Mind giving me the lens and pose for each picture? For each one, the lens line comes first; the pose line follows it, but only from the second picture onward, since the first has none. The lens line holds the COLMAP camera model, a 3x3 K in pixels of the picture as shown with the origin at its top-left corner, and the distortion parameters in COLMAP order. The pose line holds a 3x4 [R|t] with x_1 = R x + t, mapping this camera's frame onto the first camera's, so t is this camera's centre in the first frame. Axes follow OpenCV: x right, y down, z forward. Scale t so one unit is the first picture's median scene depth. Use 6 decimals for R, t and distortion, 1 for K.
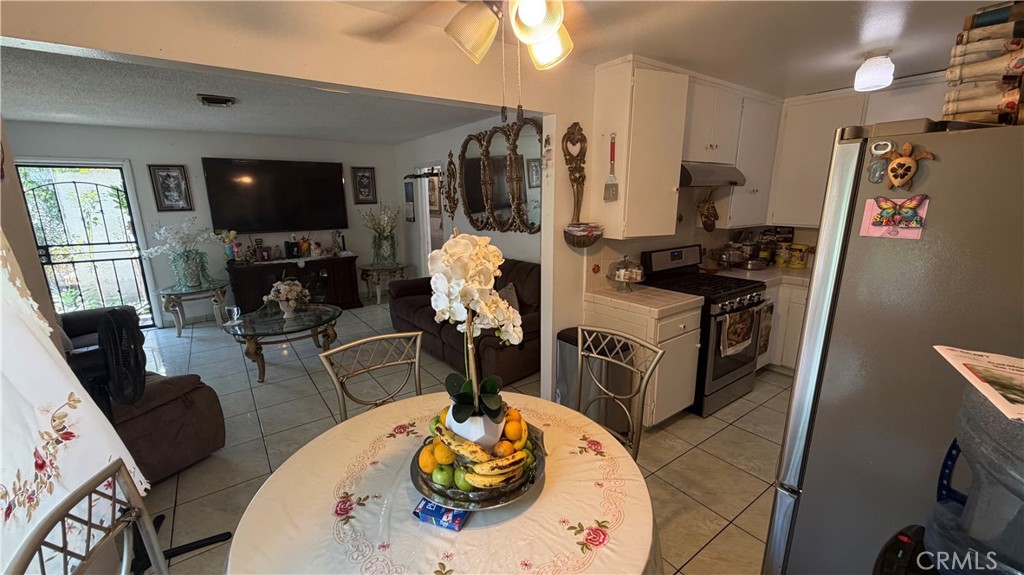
lens RADIAL K [[409.9, 0, 510.0], [0, 409.9, 290.2], [0, 0, 1]] dist [-0.000628, -0.000032]
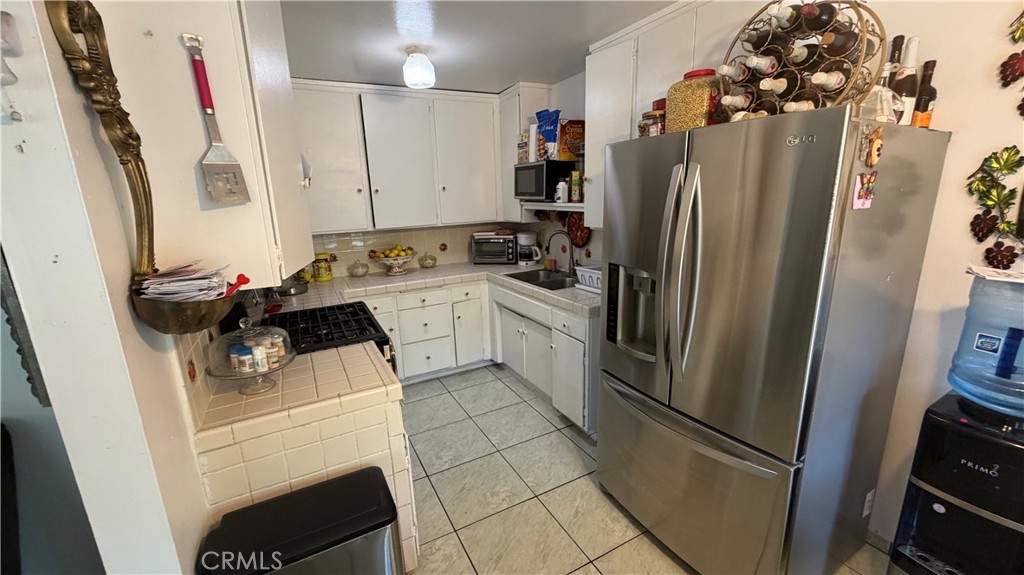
lens RADIAL K [[409.9, 0, 510.0], [0, 409.9, 290.2], [0, 0, 1]] dist [-0.000628, -0.000032]
pose [[0.137423, -0.224600, 0.964712, -0.143689], [0.251606, 0.949922, 0.185315, -0.141340], [-0.958024, 0.217261, 0.187052, 0.671706]]
